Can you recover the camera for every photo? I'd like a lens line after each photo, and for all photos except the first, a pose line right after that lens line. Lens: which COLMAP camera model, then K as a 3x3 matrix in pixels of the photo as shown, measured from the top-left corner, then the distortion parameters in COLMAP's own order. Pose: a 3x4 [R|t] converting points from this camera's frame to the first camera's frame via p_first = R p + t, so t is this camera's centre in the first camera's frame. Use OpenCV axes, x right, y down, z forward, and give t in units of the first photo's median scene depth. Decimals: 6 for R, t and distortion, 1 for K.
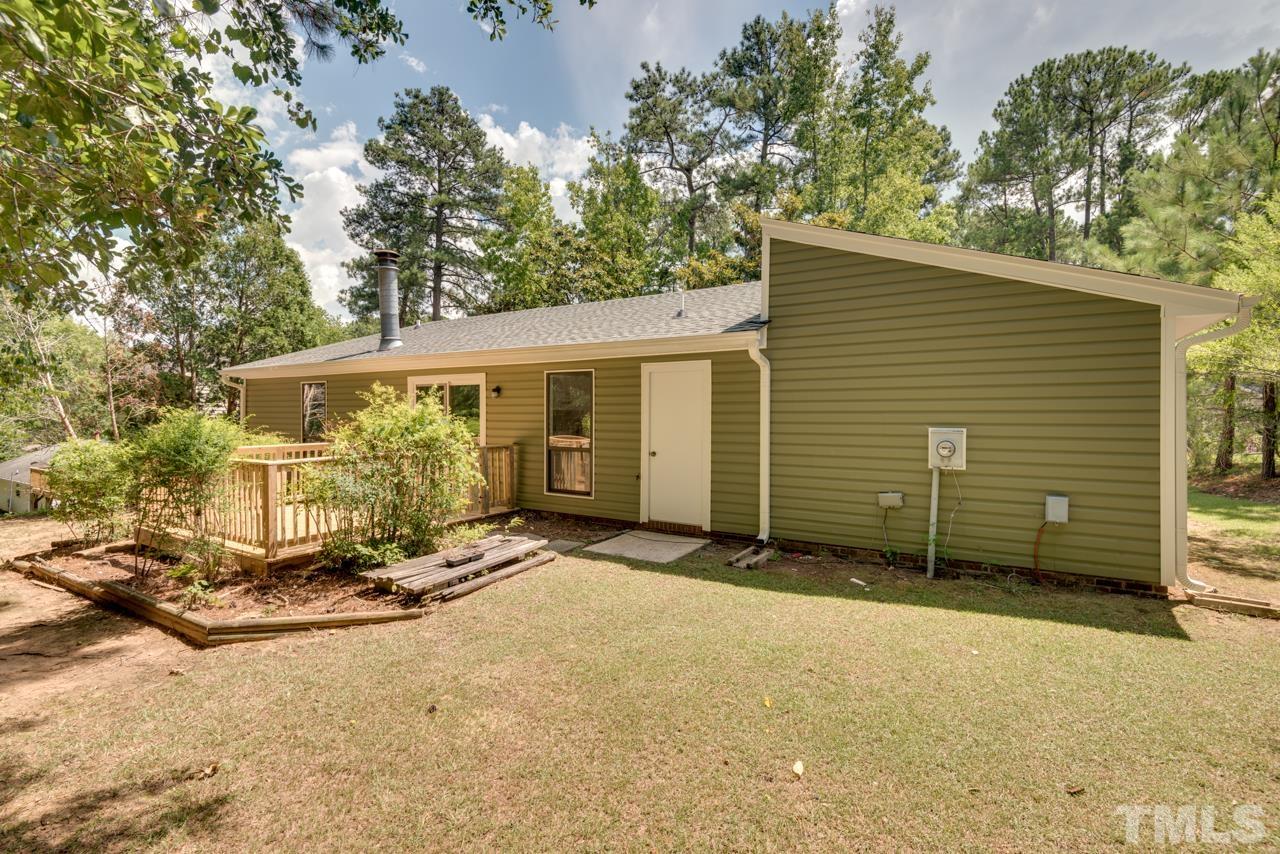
lens RADIAL K [[581.2, 0, 641.9], [0, 581.2, 420.7], [0, 0, 1]] dist [0.040592, -0.024143]
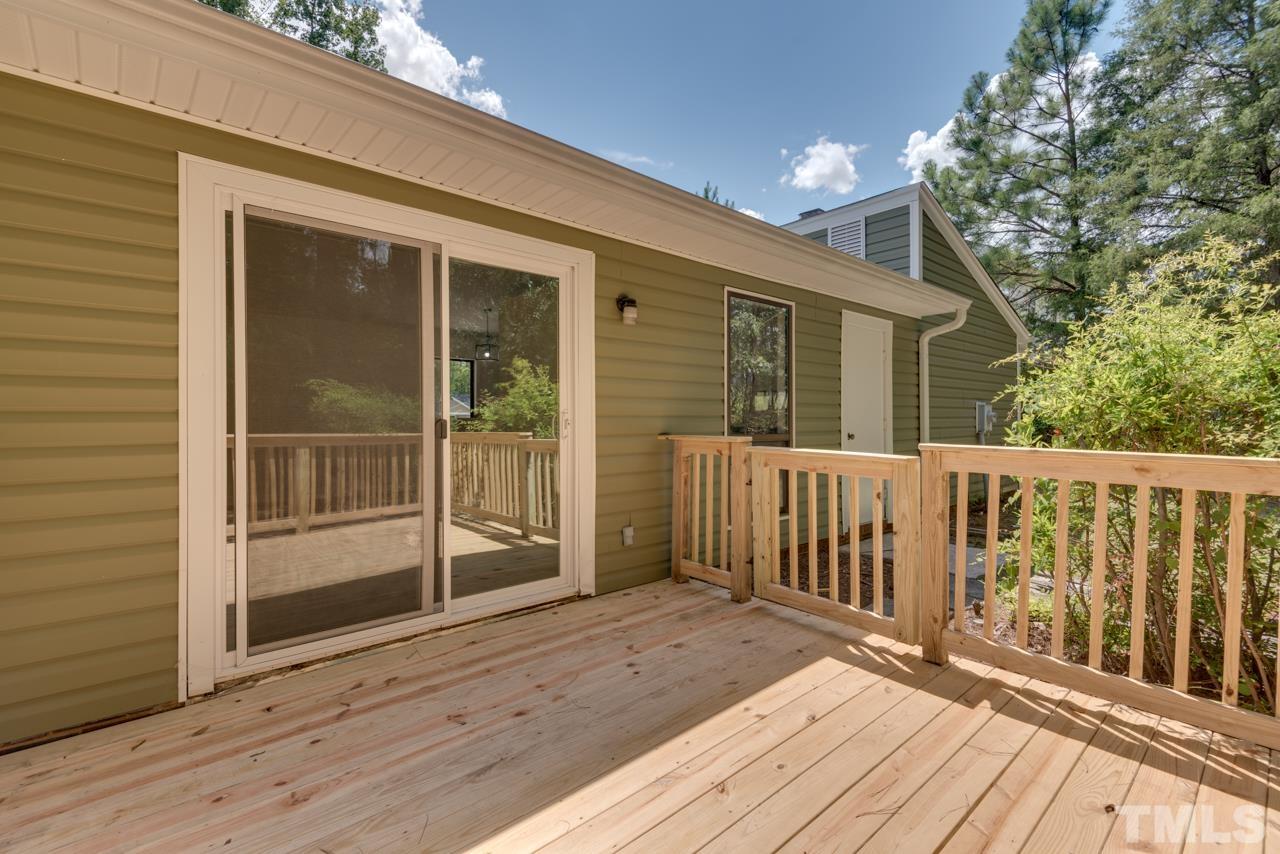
lens RADIAL K [[580.1, 0, 639.2], [0, 580.1, 411.2], [0, 0, 1]] dist [0.033663, -0.019915]
pose [[0.282137, 0.010691, 0.959314, -0.611534], [0.010100, 0.999849, -0.014113, 0.026330], [-0.959321, 0.013671, 0.281987, 0.849814]]
